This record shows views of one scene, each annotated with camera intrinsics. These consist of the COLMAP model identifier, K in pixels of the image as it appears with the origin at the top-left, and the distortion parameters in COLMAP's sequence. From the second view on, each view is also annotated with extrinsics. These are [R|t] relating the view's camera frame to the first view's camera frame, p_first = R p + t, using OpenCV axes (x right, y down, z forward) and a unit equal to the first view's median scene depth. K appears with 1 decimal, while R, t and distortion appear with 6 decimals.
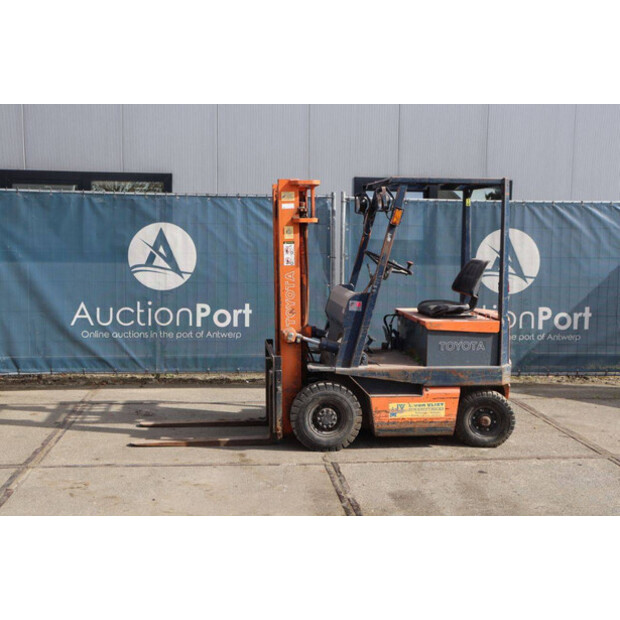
lens RADIAL K [[797.4, 0, 310.7], [0, 797.4, 310.1], [0, 0, 1]] dist [0.028071, 0.000000]
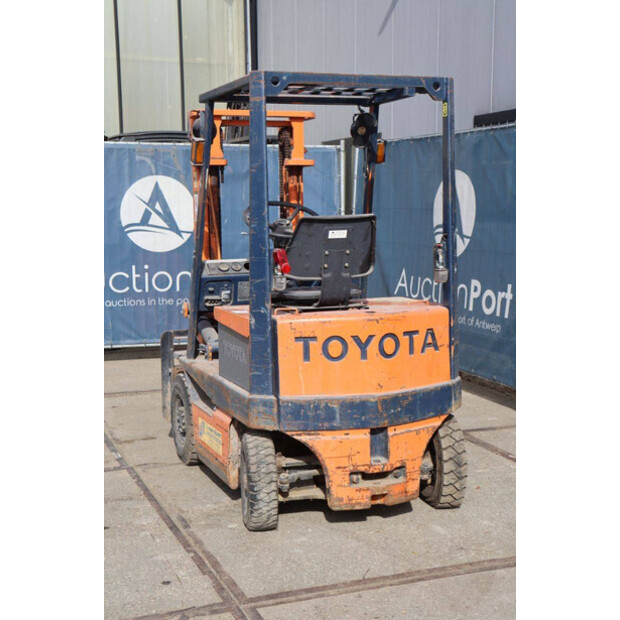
lens RADIAL K [[975.2, 0, 307.6], [0, 975.2, 306.3], [0, 0, 1]] dist [0.109928, 0.000000]
pose [[0.247891, 0.089476, -0.964647, 0.945133], [-0.074413, 0.994543, 0.073126, -0.051843], [0.965926, 0.053655, 0.253197, 0.859527]]
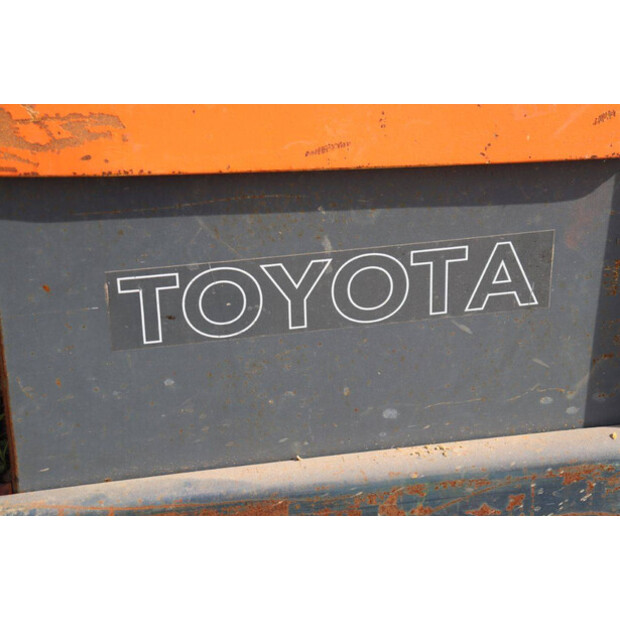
lens RADIAL K [[1438.0, 0, 312.8], [0, 1438.0, 311.5], [0, 0, 1]] dist [0.334600, 0.000000]
pose [[0.997832, -0.052448, 0.039757, 0.178676], [0.036175, 0.941728, 0.334425, -0.019167], [-0.054980, -0.332262, 0.941583, 0.811629]]
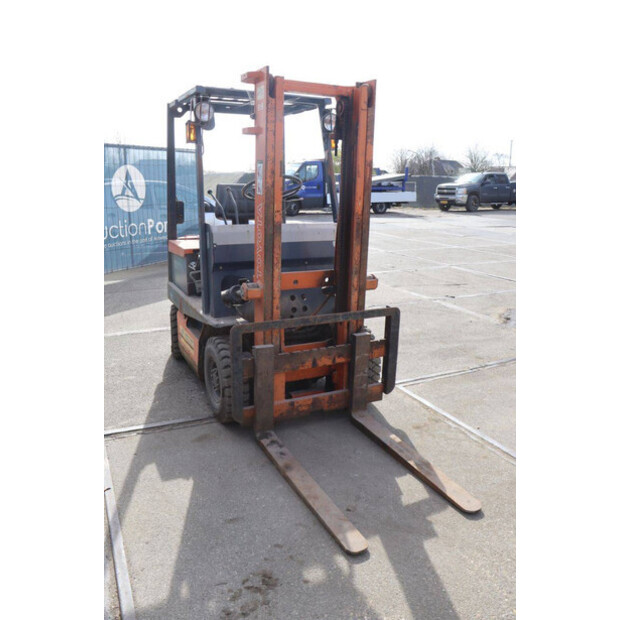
lens RADIAL K [[507.7, 0, 312.2], [0, 507.7, 309.6], [0, 0, 1]] dist [-0.134064, 0.057992]
pose [[-0.339440, -0.245252, 0.908092, -0.482928], [0.068522, 0.956399, 0.283911, -0.091667], [-0.938129, 0.158595, -0.307835, 1.209071]]
